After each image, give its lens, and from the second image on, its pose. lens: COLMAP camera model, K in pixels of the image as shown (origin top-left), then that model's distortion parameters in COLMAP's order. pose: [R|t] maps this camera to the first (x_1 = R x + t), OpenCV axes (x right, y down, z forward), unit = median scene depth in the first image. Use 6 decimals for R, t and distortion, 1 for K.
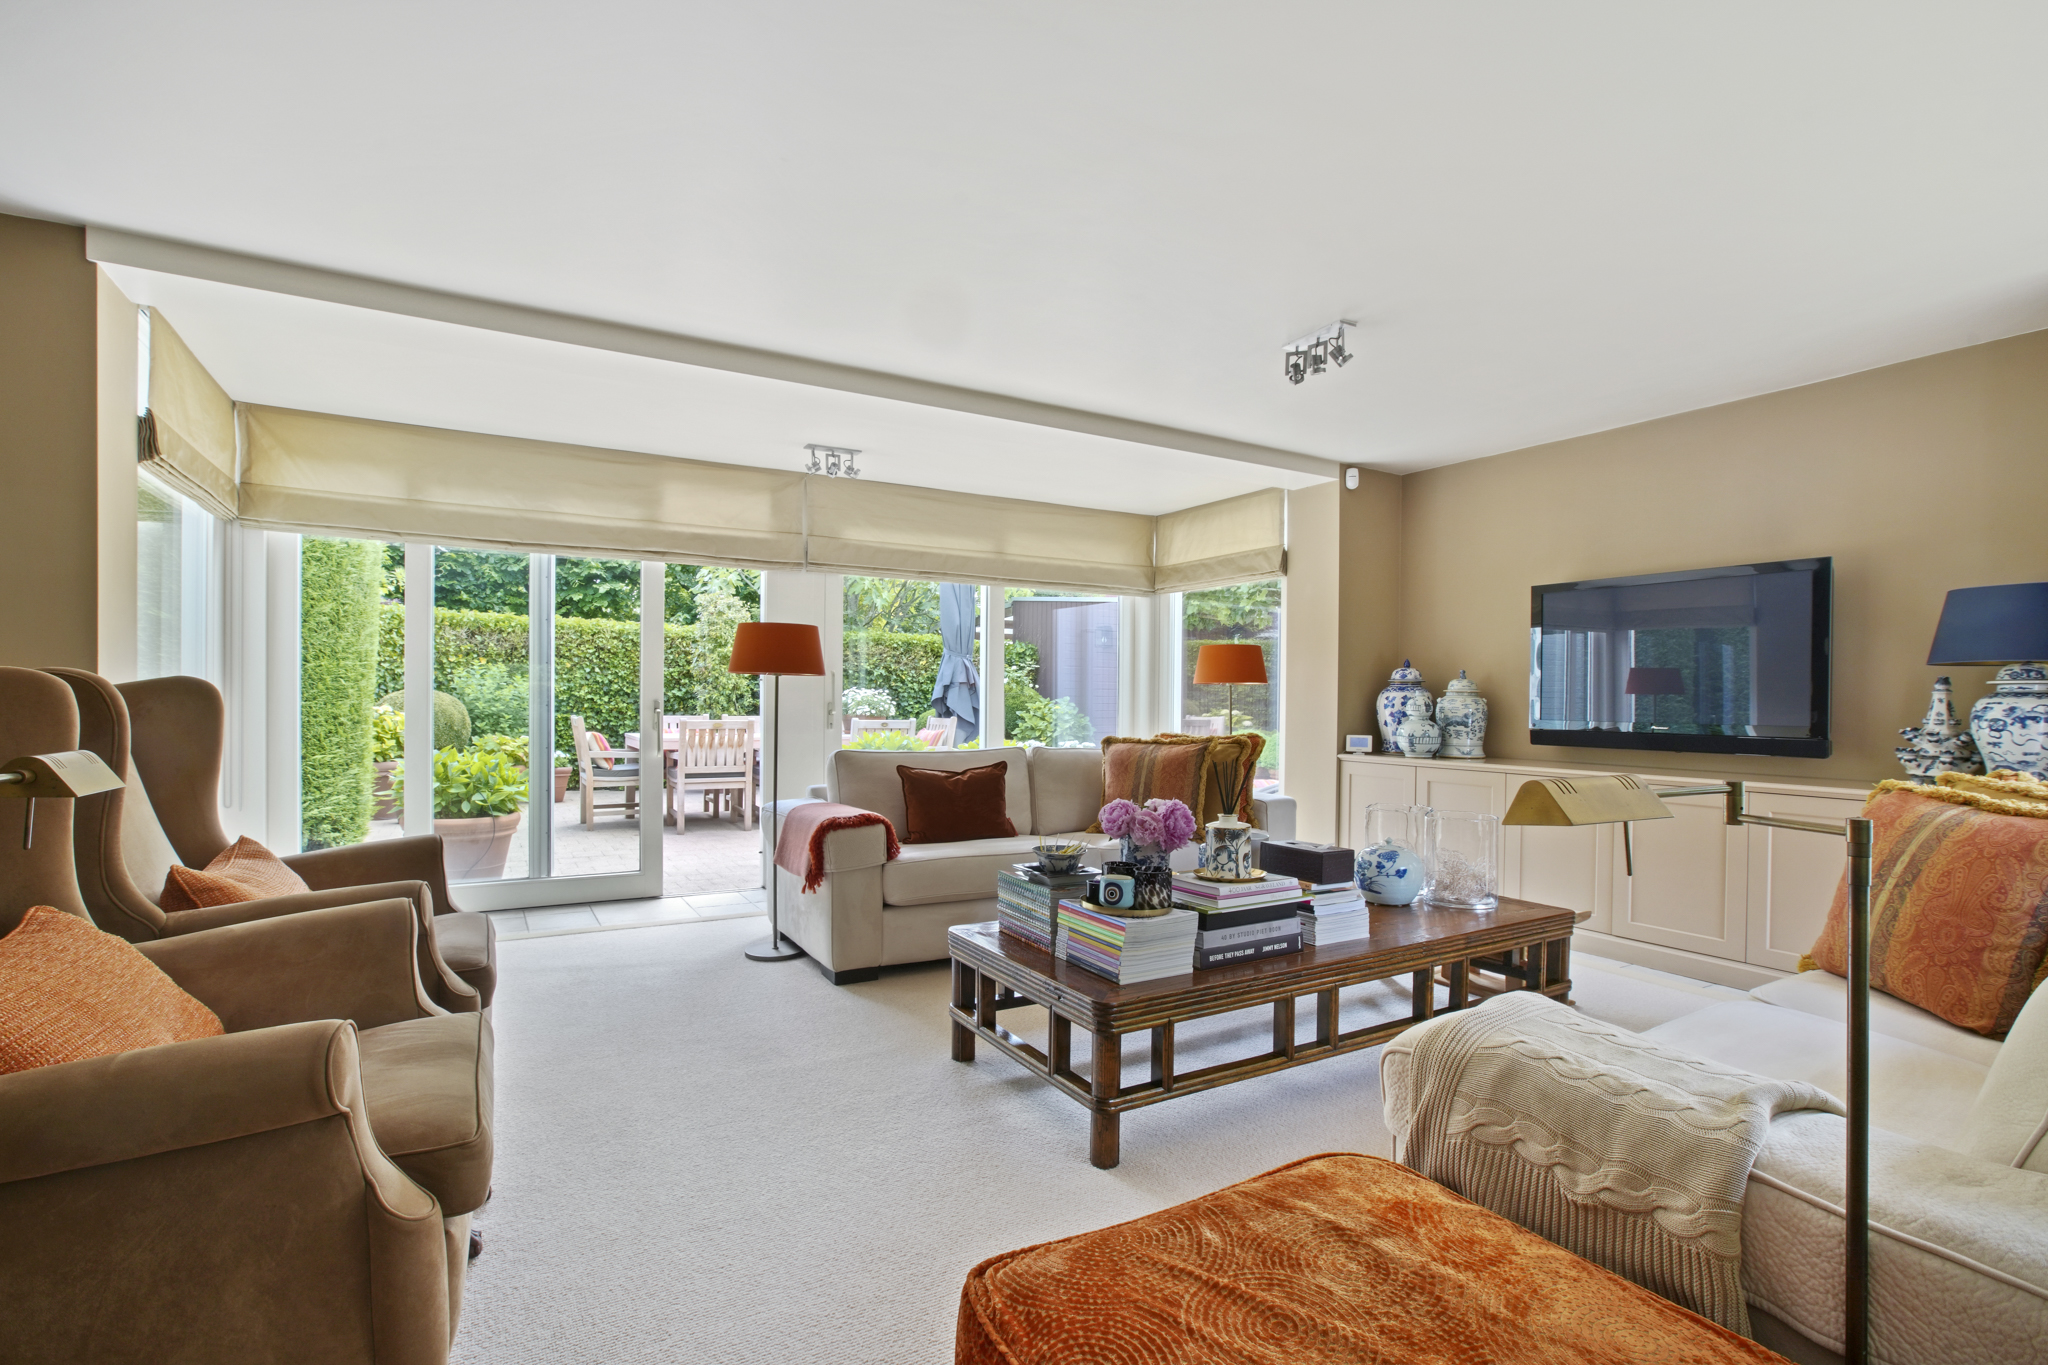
lens RADIAL K [[945.1, 0, 1032.0], [0, 945.1, 701.6], [0, 0, 1]] dist [-0.046723, 0.021569]
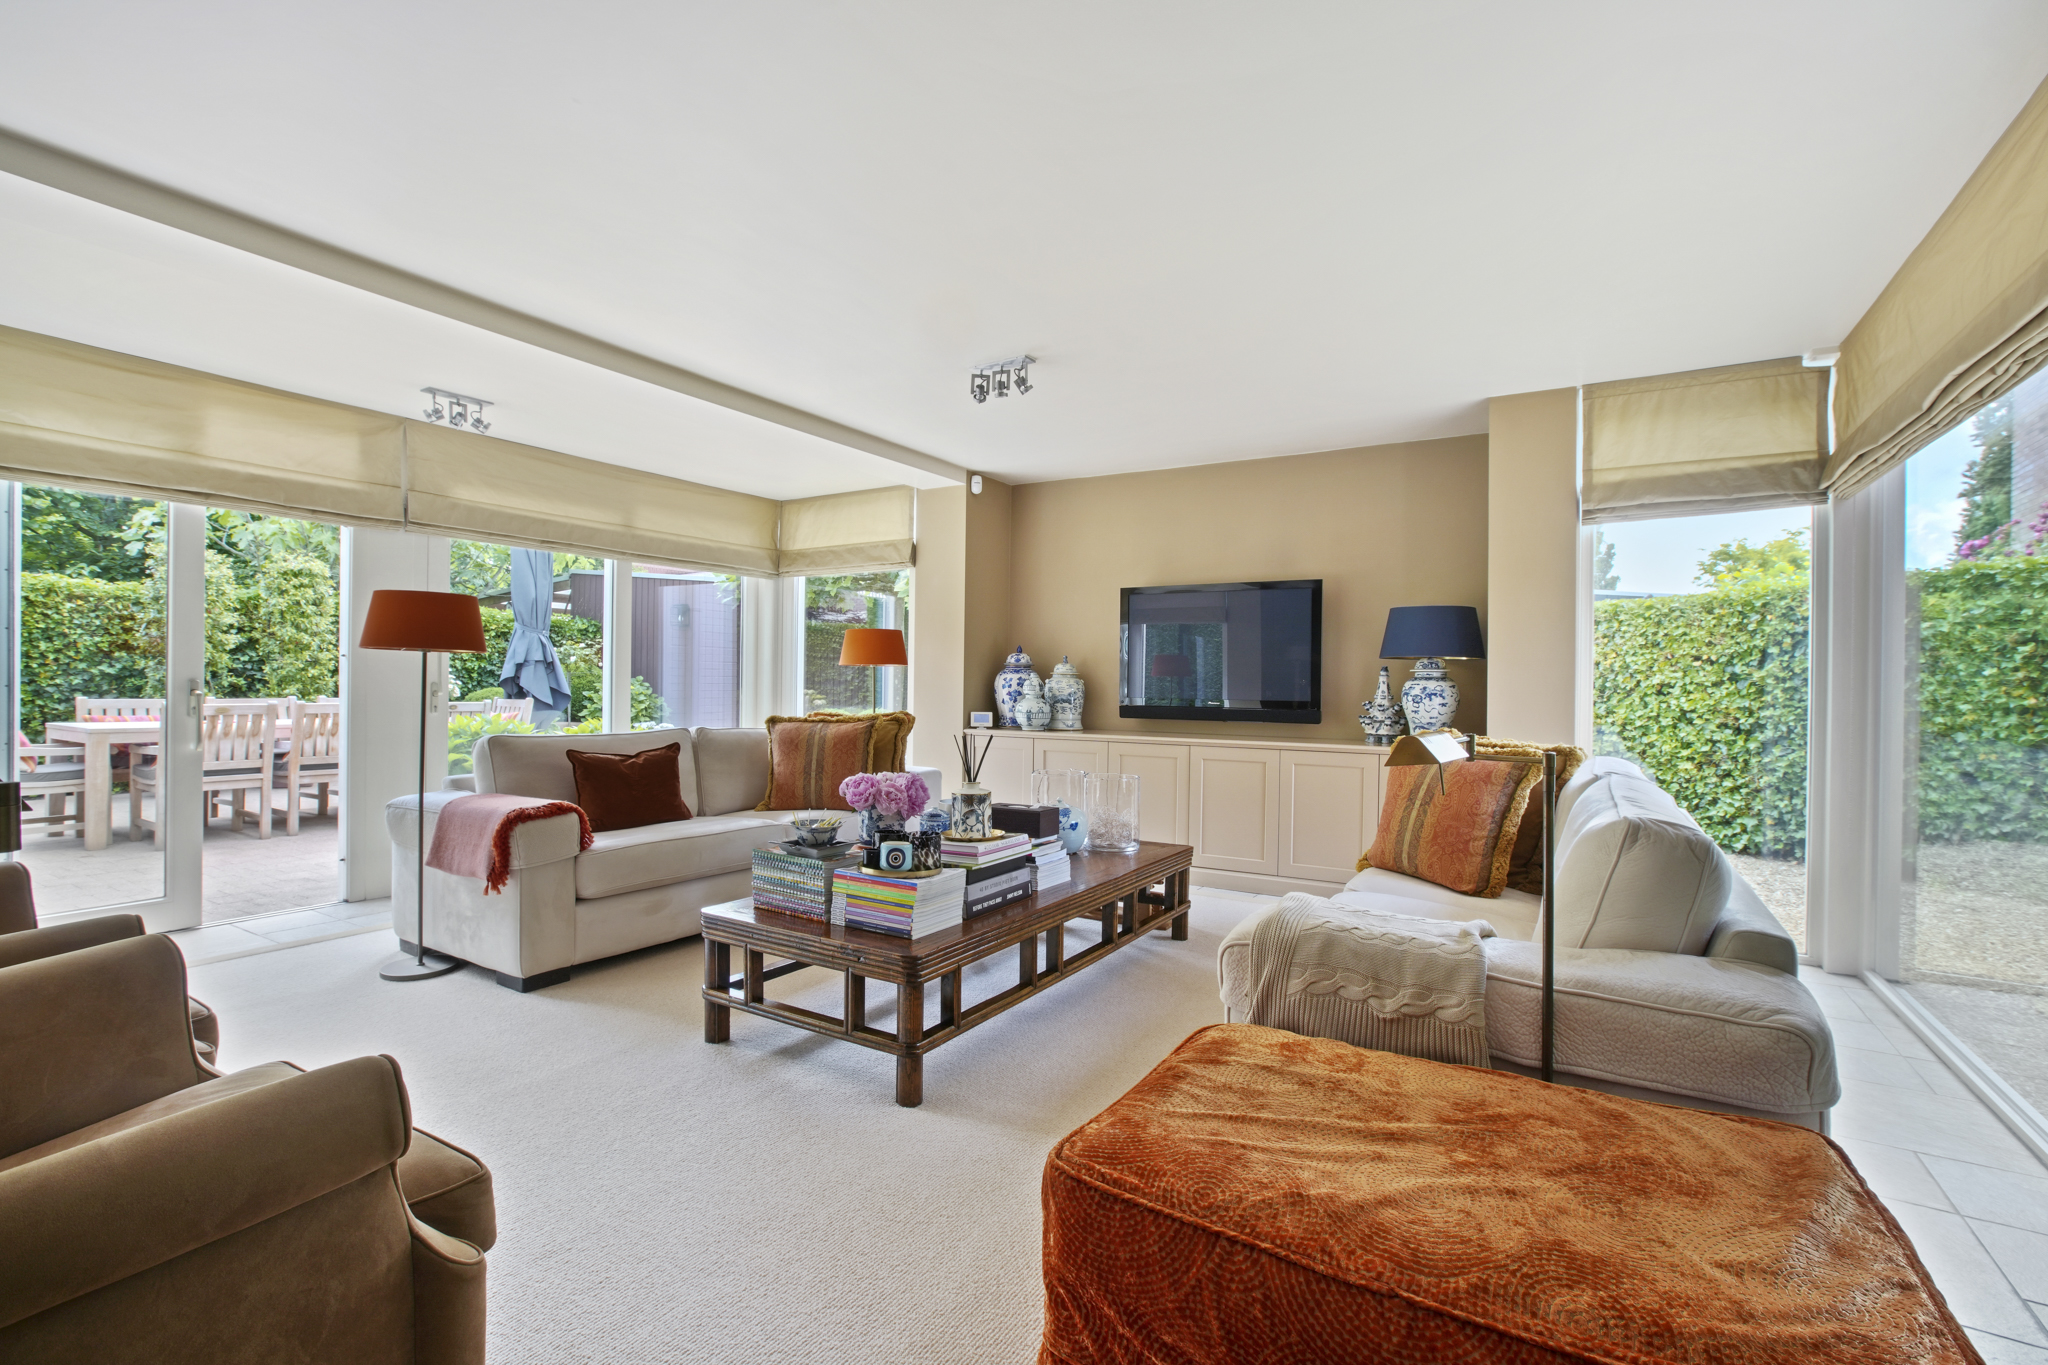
lens RADIAL K [[924.1, 0, 1024.0], [0, 924.1, 682.5], [0, 0, 1]] dist [-0.063573, 0.038069]
pose [[0.880411, 0.001401, 0.474209, -0.195835], [-0.001848, 0.999998, 0.000477, -0.000661], [-0.474208, -0.001296, 0.880412, -0.005664]]
